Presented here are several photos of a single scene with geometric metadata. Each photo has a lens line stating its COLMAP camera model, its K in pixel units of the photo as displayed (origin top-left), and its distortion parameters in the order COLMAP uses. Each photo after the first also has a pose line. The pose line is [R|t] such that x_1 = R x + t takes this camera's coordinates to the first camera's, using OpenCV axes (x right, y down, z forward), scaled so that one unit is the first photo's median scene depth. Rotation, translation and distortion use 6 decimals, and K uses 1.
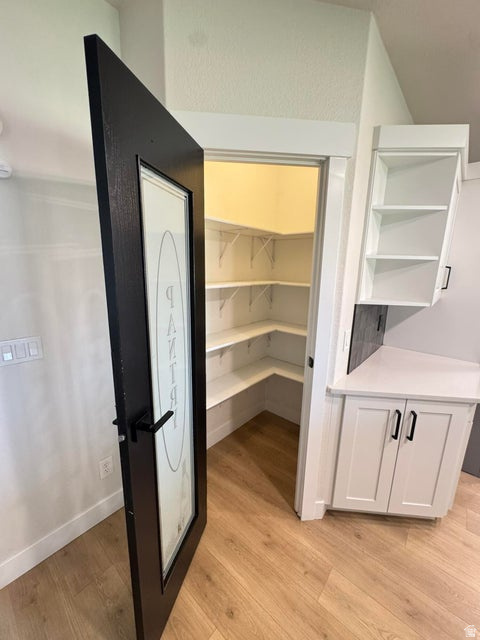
lens RADIAL K [[257.7, 0, 238.9], [0, 257.7, 319.8], [0, 0, 1]] dist [-0.004510, 0.001309]
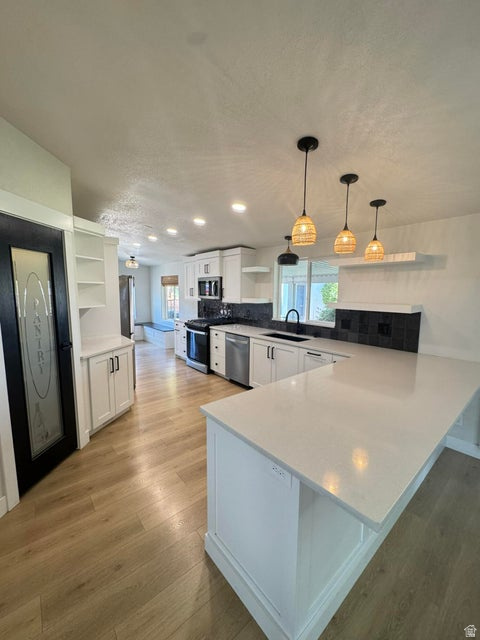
lens RADIAL K [[257.7, 0, 239.1], [0, 257.7, 319.0], [0, 0, 1]] dist [-0.004510, 0.001309]
pose [[0.155487, -0.129586, 0.979301, -1.132984], [0.203358, 0.974324, 0.096640, 0.066061], [-0.966679, 0.184123, 0.177847, -0.376792]]
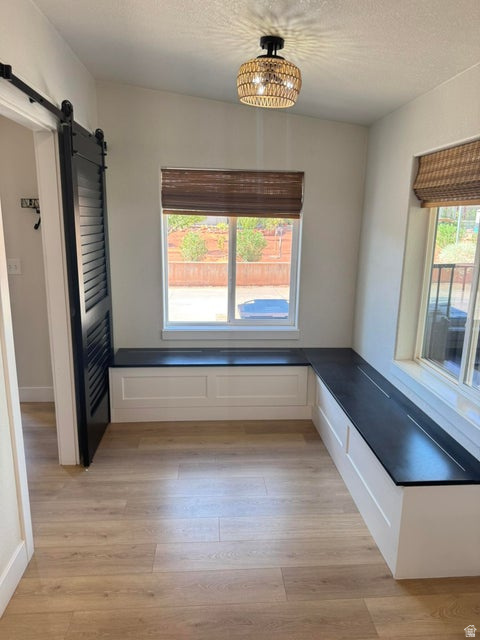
lens RADIAL K [[453.9, 0, 237.3], [0, 453.9, 318.9], [0, 0, 1]] dist [0.007592, 0.000666]
pose [[0.716513, -0.160326, 0.678900, 1.922677], [0.152528, 0.985688, 0.071798, -0.176521], [-0.680694, 0.052107, 0.730712, 1.071056]]
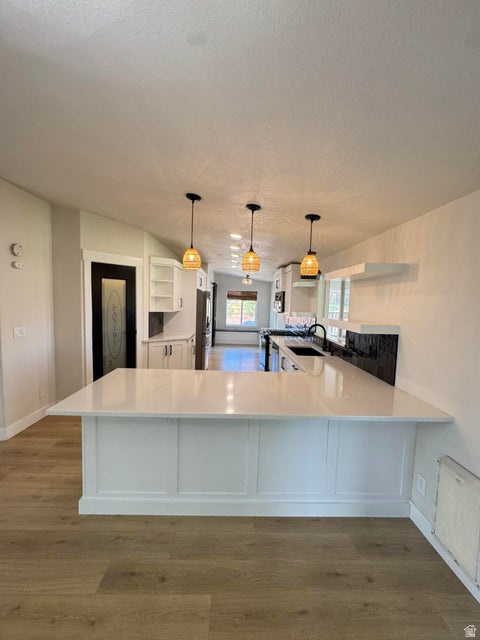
lens RADIAL K [[257.7, 0, 241.2], [0, 257.7, 318.7], [0, 0, 1]] dist [-0.004510, 0.001309]
pose [[0.736842, -0.047495, 0.674395, -0.755759], [0.128826, 0.989115, -0.071096, 0.364254], [-0.663678, 0.139267, 0.734940, -1.842696]]
